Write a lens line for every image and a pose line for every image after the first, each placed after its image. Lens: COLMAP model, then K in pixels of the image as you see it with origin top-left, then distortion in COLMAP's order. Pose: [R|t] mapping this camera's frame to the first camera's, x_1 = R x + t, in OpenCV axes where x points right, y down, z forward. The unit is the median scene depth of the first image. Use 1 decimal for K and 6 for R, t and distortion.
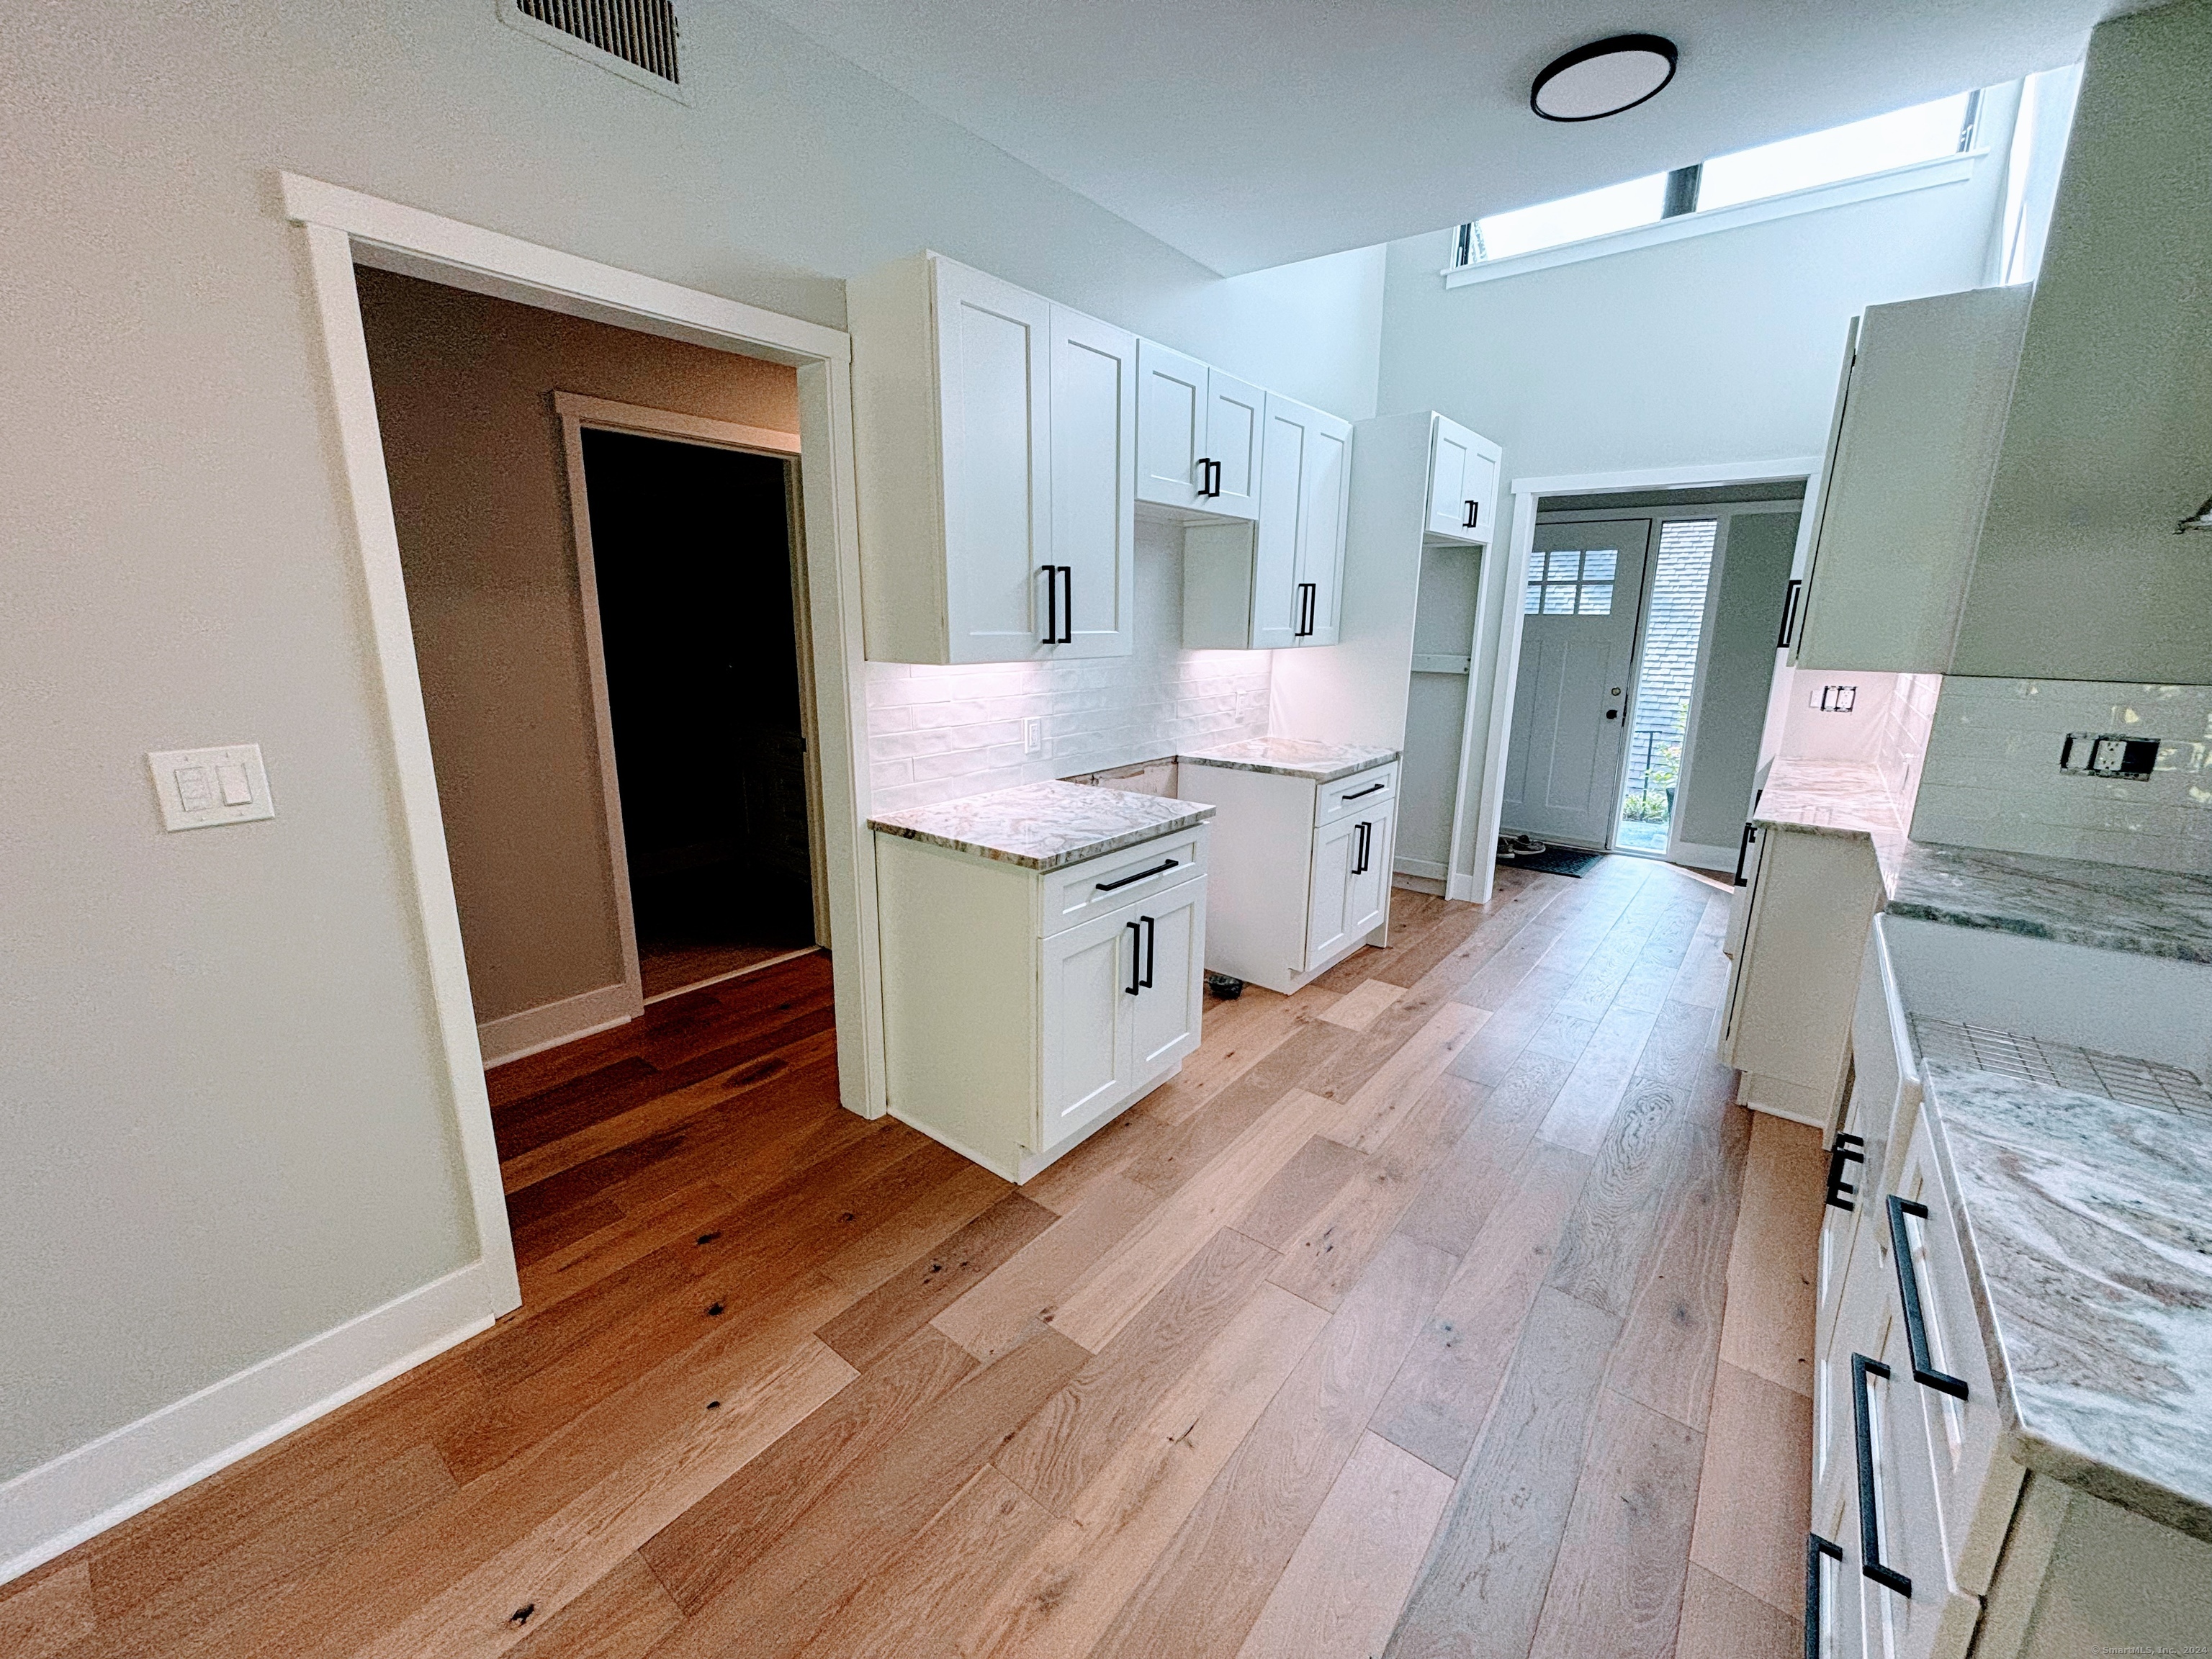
lens RADIAL K [[894.8, 0, 1111.5], [0, 894.8, 831.1], [0, 0, 1]] dist [-0.002803, 0.000820]
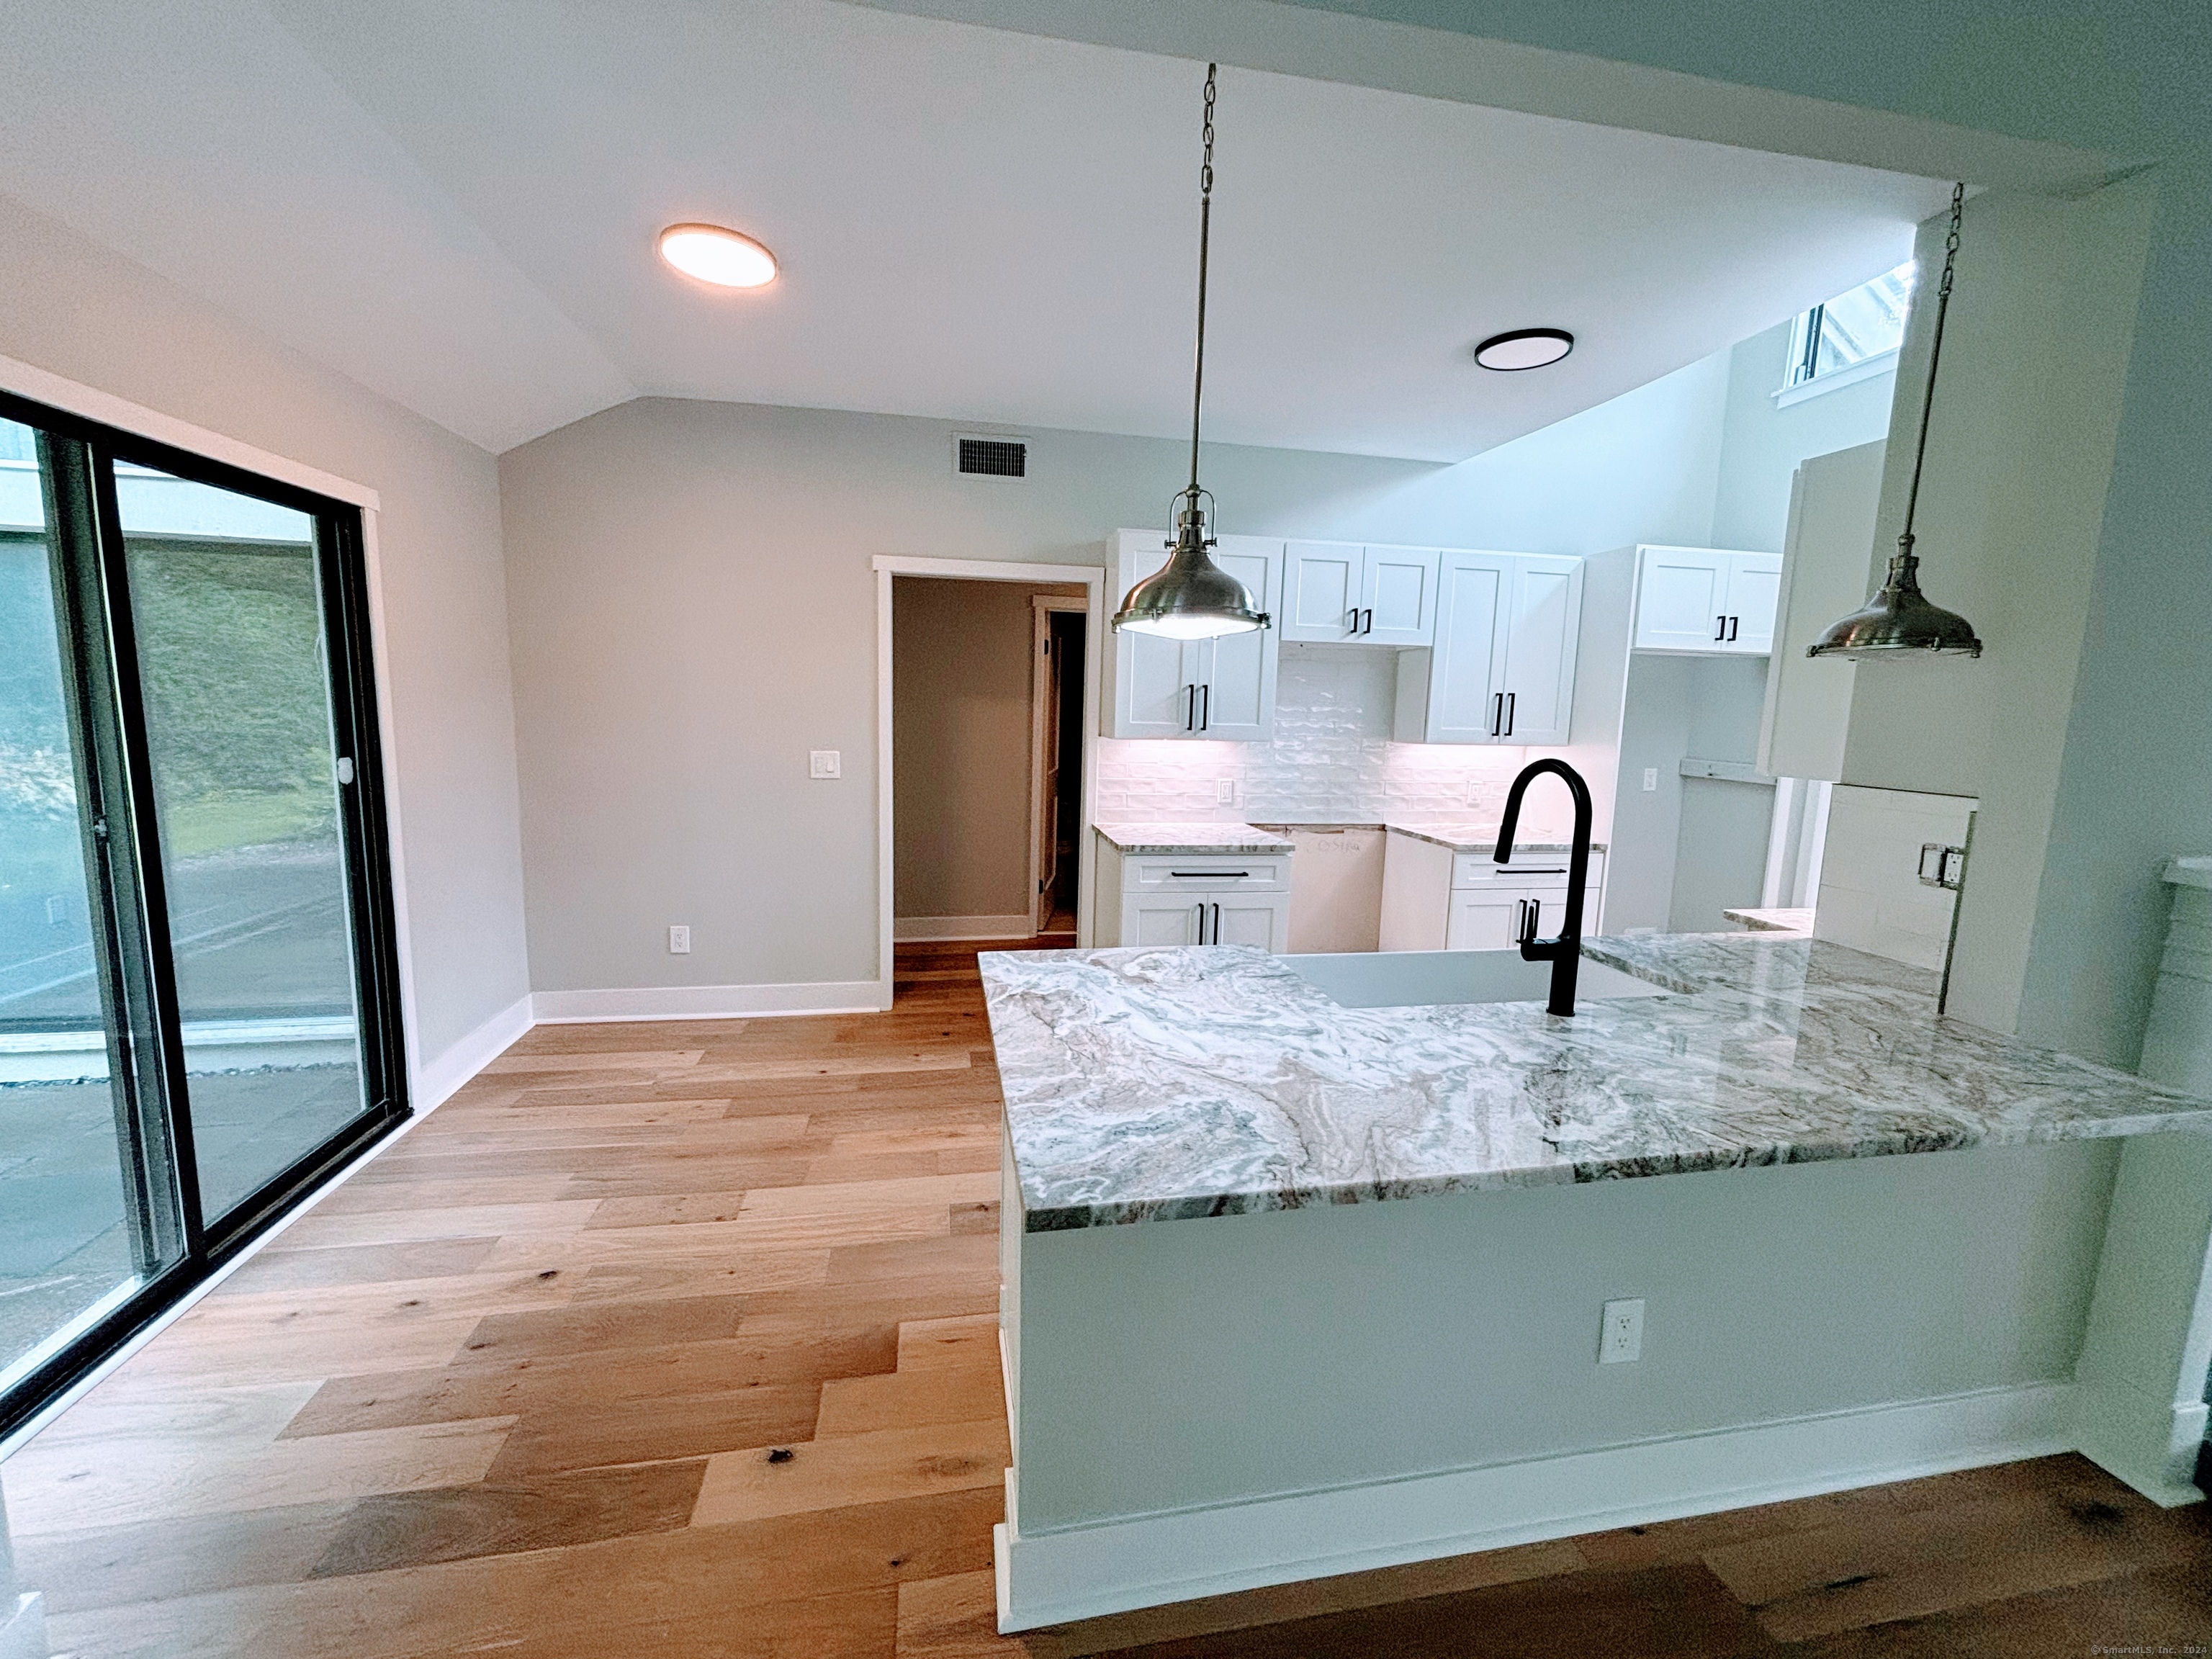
lens RADIAL K [[894.8, 0, 1093.5], [0, 894.8, 837.4], [0, 0, 1]] dist [-0.002803, 0.000820]
pose [[0.750833, 0.110435, -0.651194, 0.887527], [-0.174380, 0.984085, -0.034173, 0.073479], [0.637057, 0.139213, 0.758141, -0.339280]]
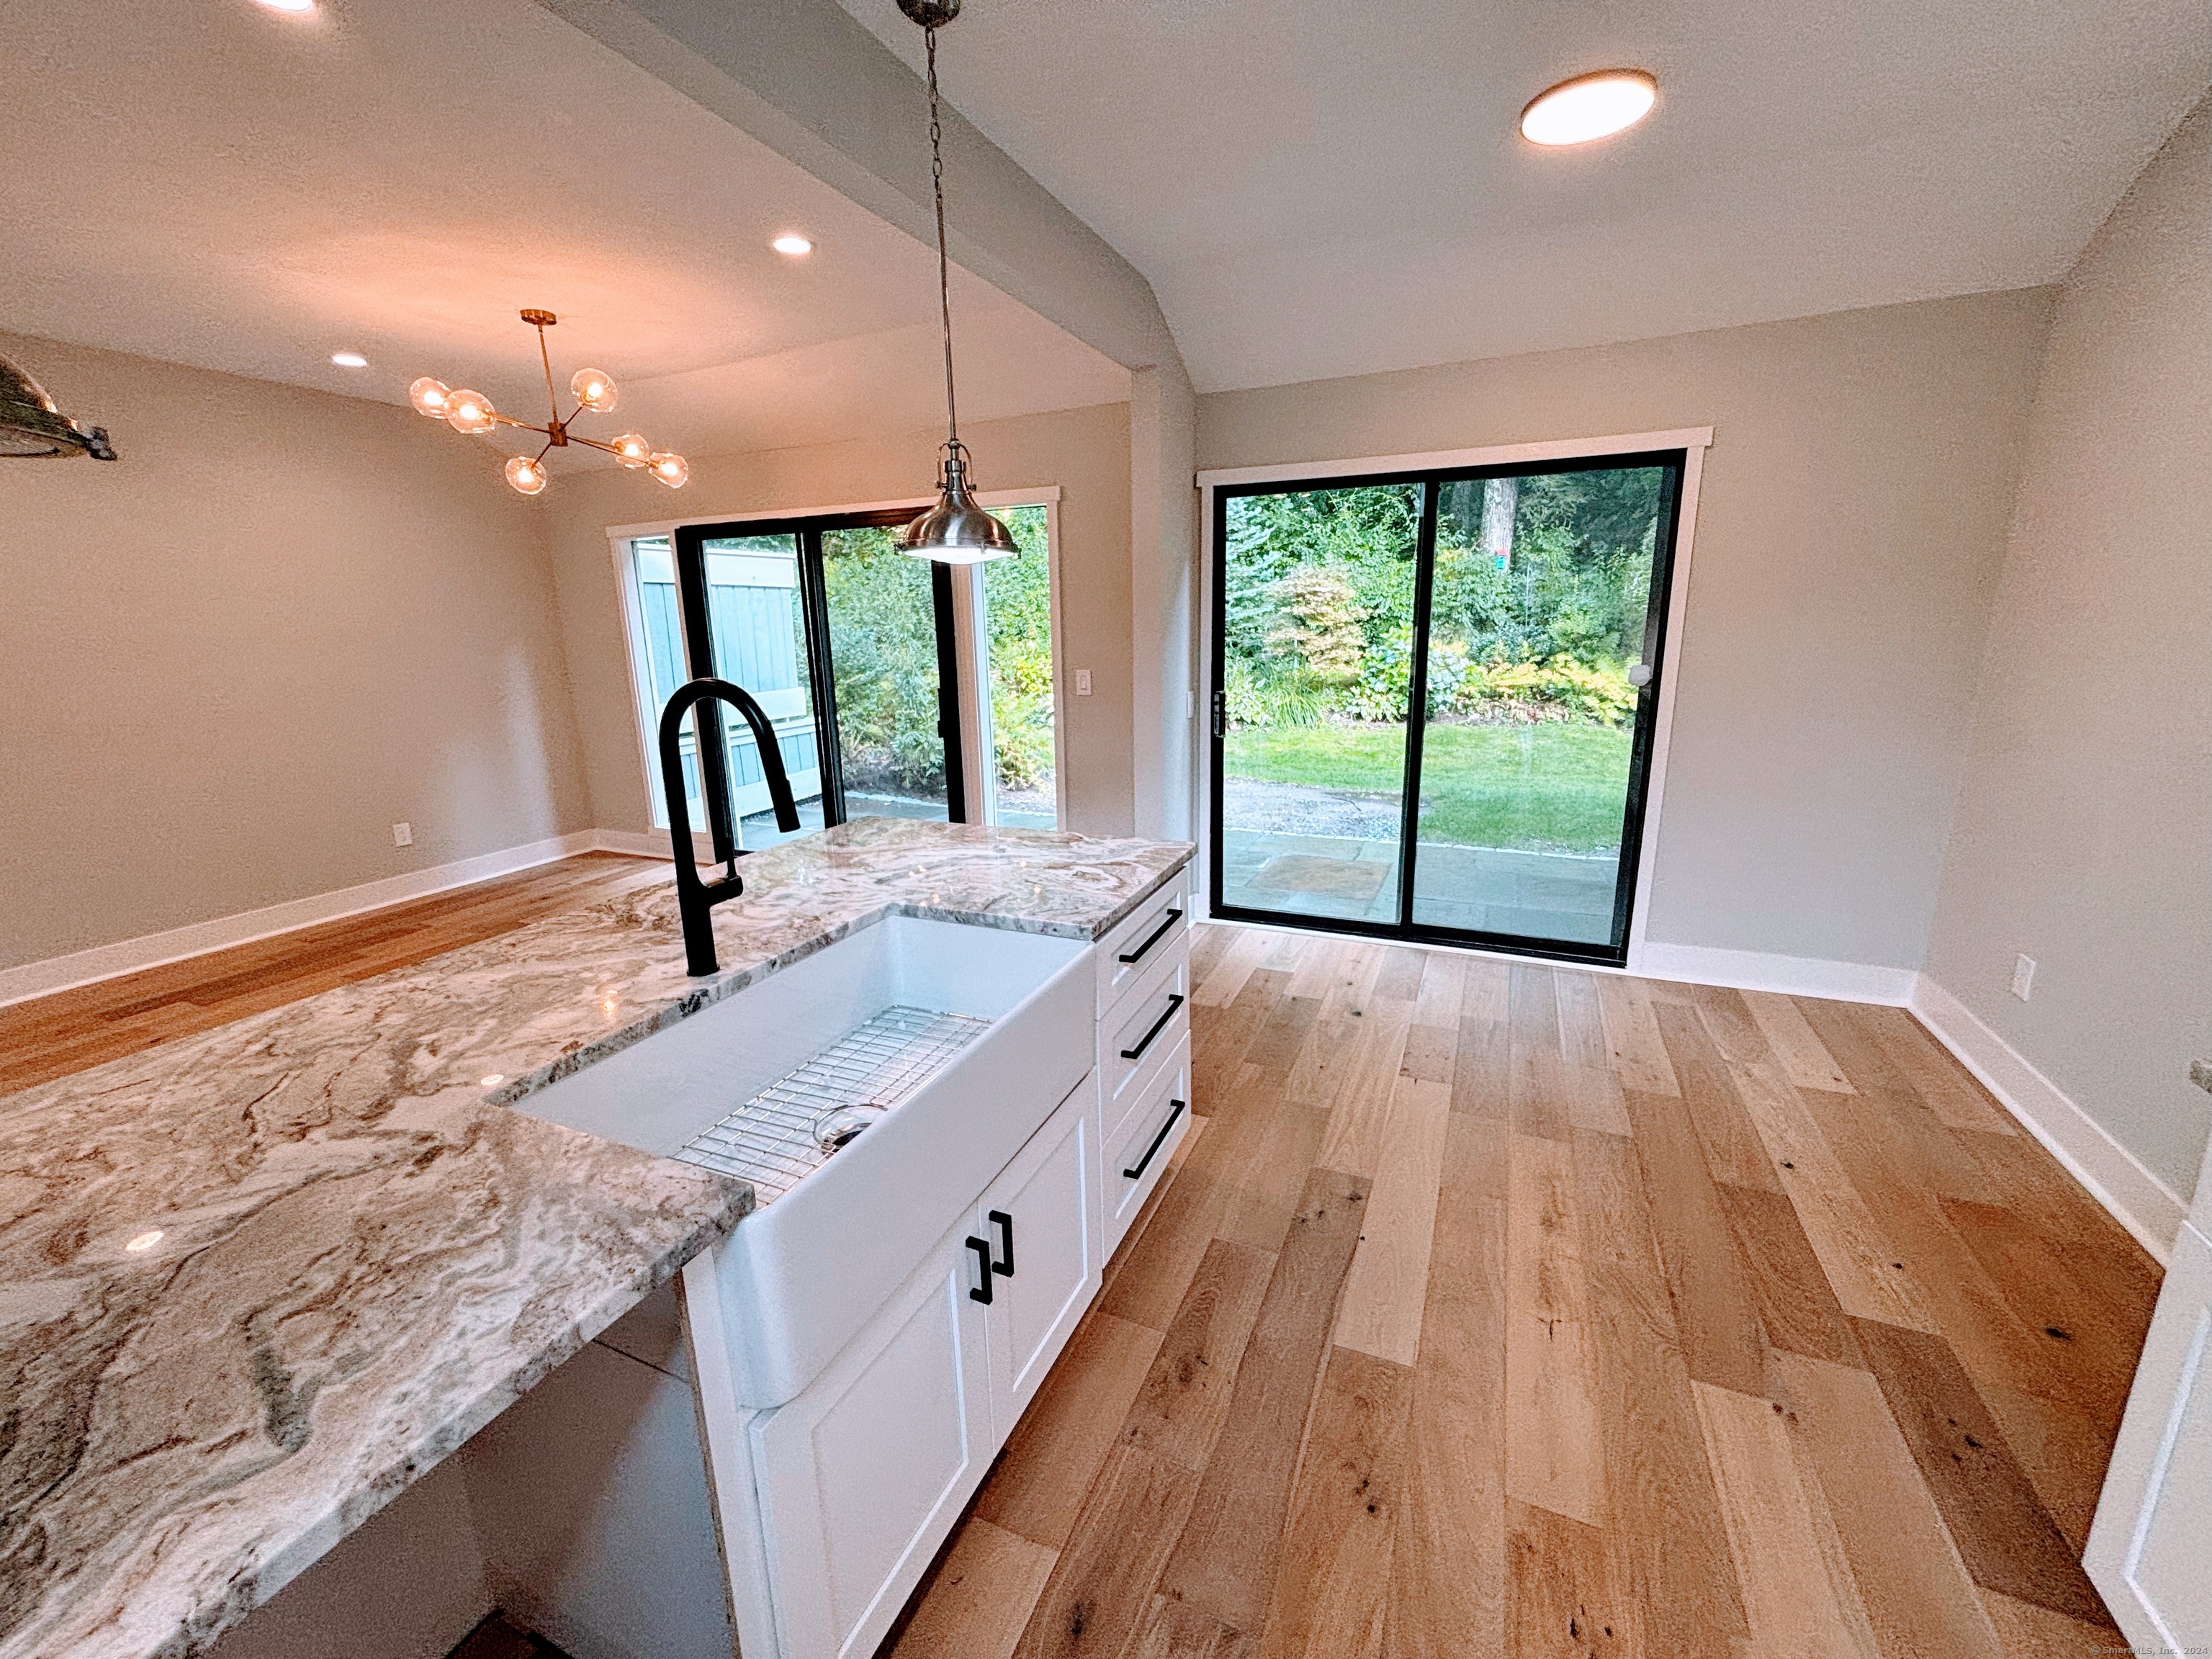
lens RADIAL K [[894.8, 0, 1112.2], [0, 894.8, 827.1], [0, 0, 1]] dist [-0.002803, 0.000820]
pose [[-0.967516, 0.069975, -0.242931, 0.580560], [-0.046338, 0.895565, 0.442511, -0.261681], [0.248525, 0.439394, -0.863231, 1.048655]]
